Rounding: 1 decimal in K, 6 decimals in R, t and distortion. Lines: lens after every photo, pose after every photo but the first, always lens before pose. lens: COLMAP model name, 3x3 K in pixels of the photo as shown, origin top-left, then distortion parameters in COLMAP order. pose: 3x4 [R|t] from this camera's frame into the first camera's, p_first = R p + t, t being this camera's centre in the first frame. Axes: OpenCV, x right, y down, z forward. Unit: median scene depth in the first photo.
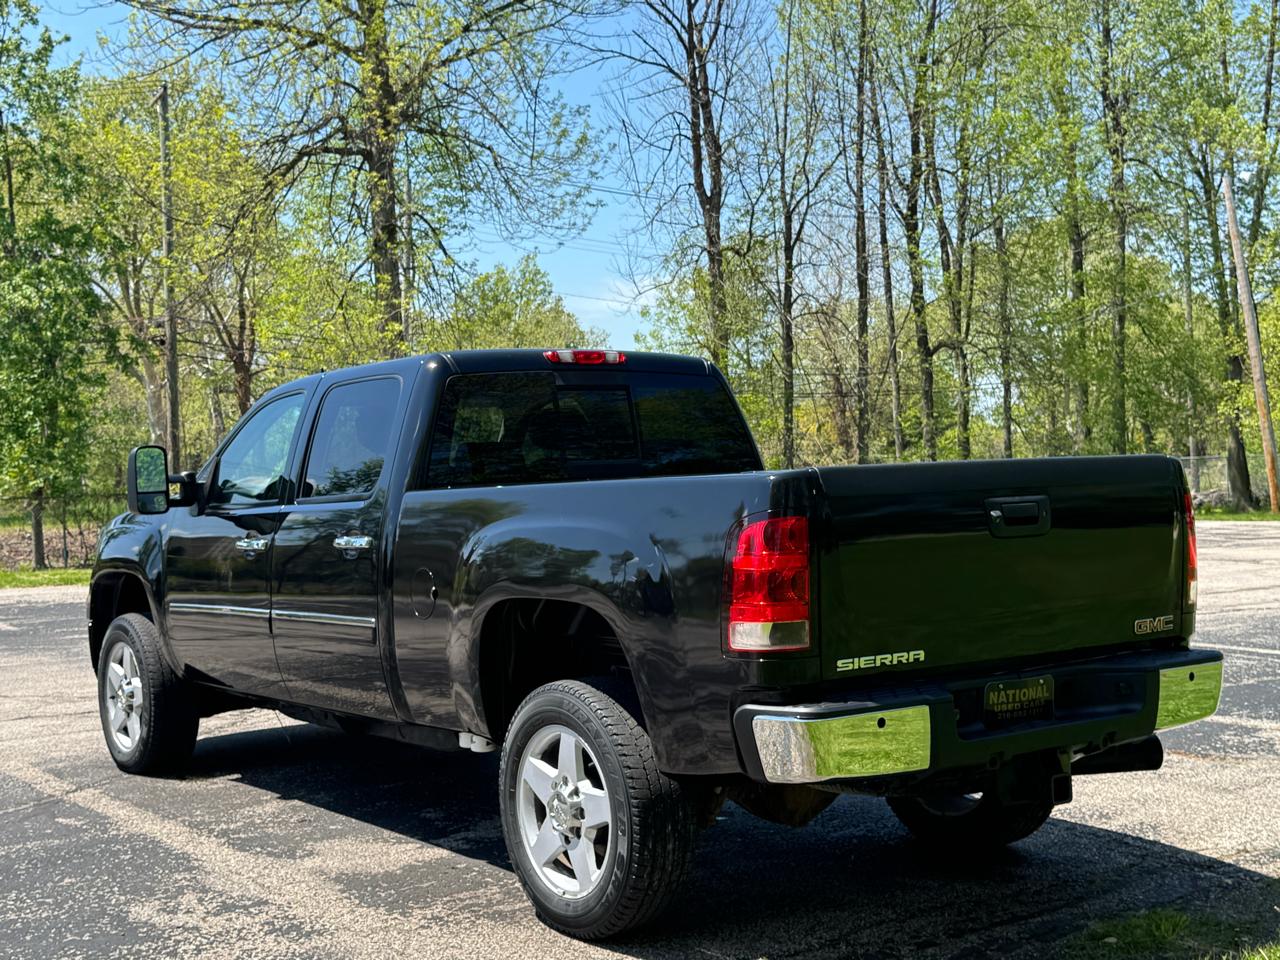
lens RADIAL K [[1700.8, 0, 635.3], [0, 1700.8, 510.0], [0, 0, 1]] dist [0.108670, -0.117767]
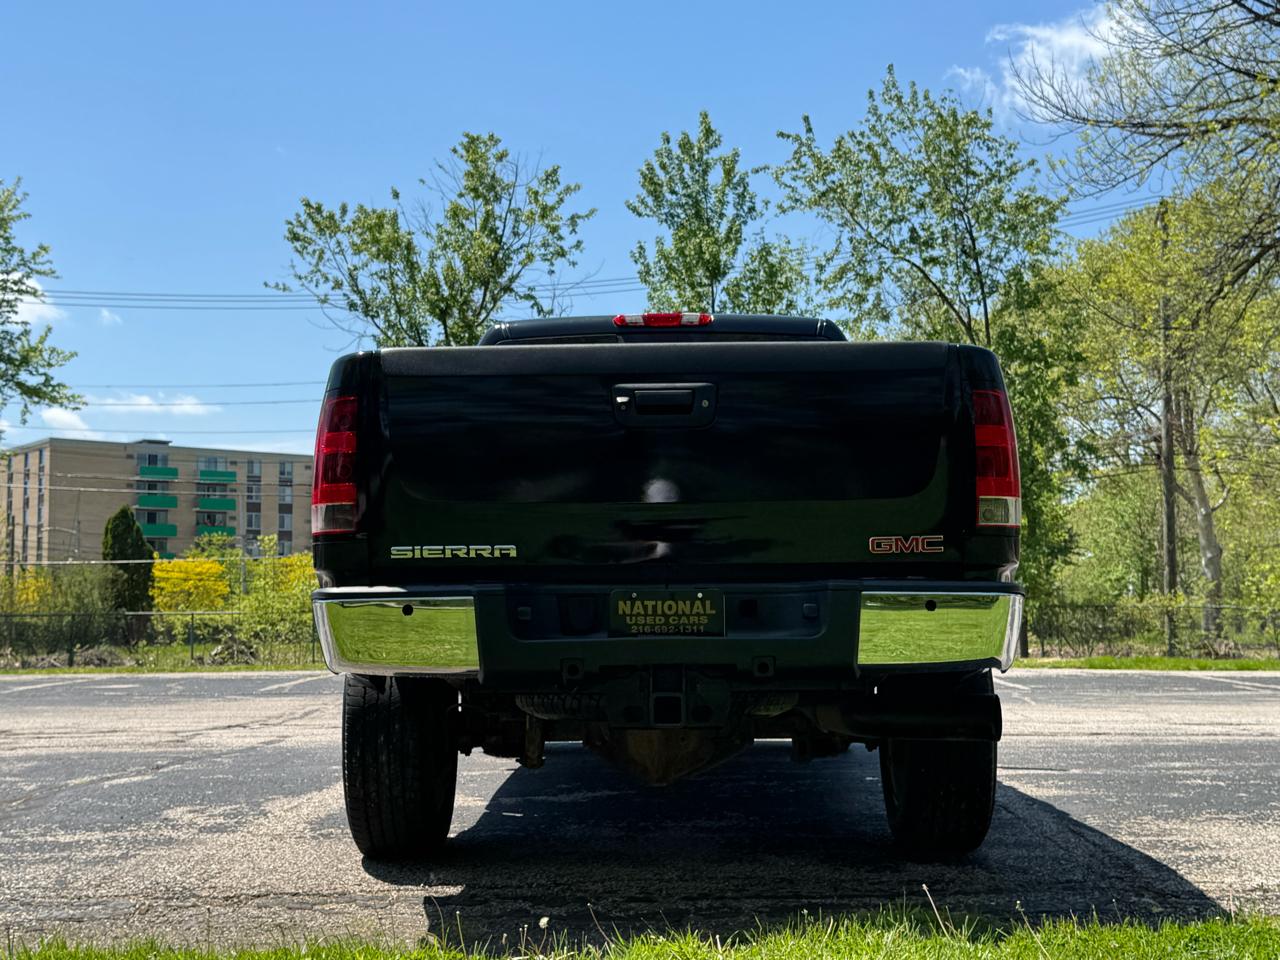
lens RADIAL K [[1708.7, 0, 636.6], [0, 1708.7, 509.9], [0, 0, 1]] dist [0.102902, -0.085404]
pose [[0.801835, -0.016271, -0.597324, 0.432544], [-0.032436, 0.996970, -0.070699, 0.070685], [0.596665, 0.076064, 0.798878, 0.169206]]
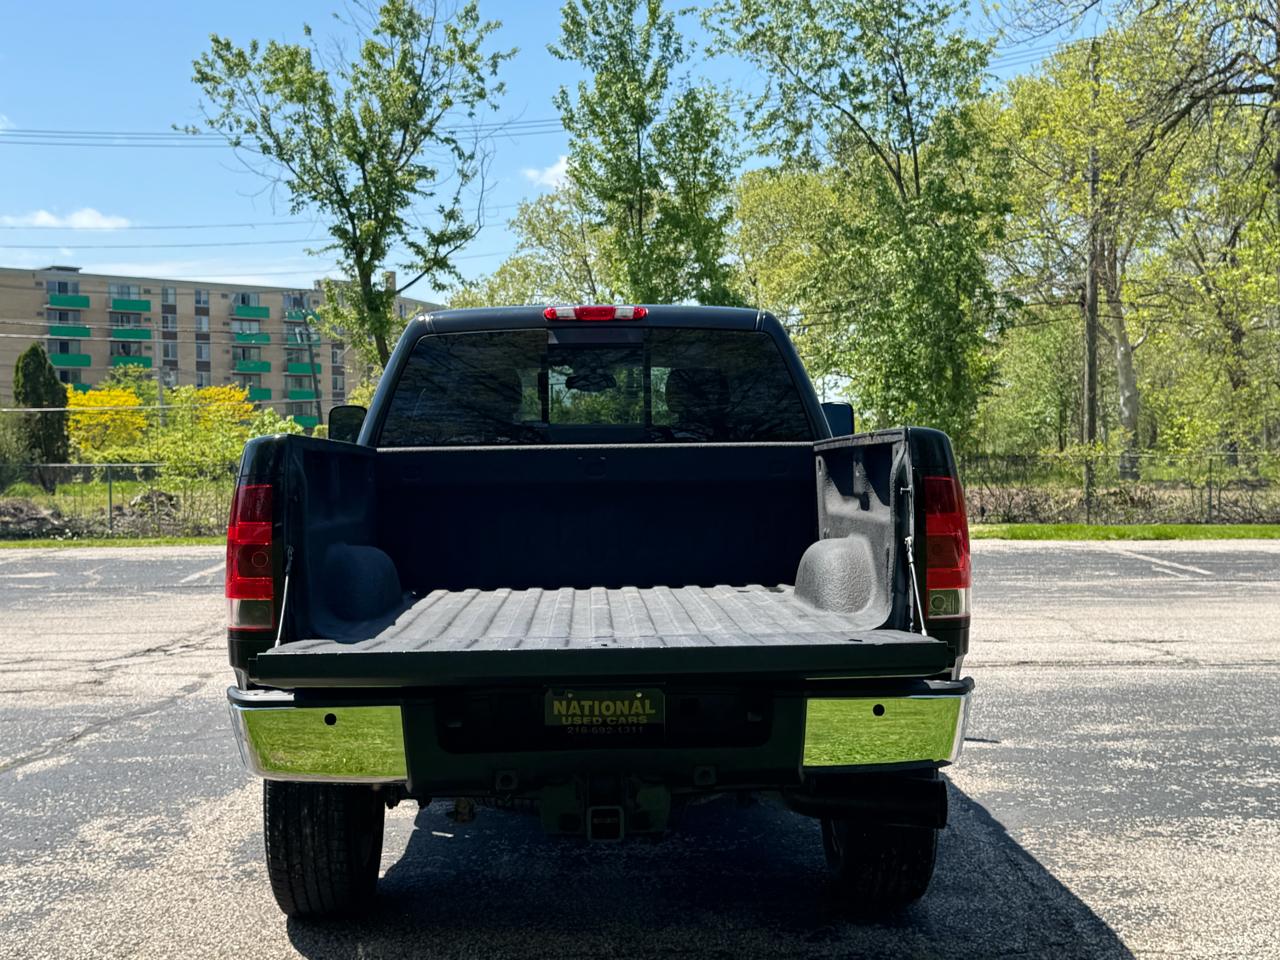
lens RADIAL K [[1705.1, 0, 645.4], [0, 1705.1, 515.8], [0, 0, 1]] dist [0.108828, -0.100676]
pose [[0.830026, 0.042261, -0.556122, 0.412764], [-0.028868, 0.999044, 0.032833, -0.008201], [0.556978, -0.011198, 0.830452, 0.187105]]
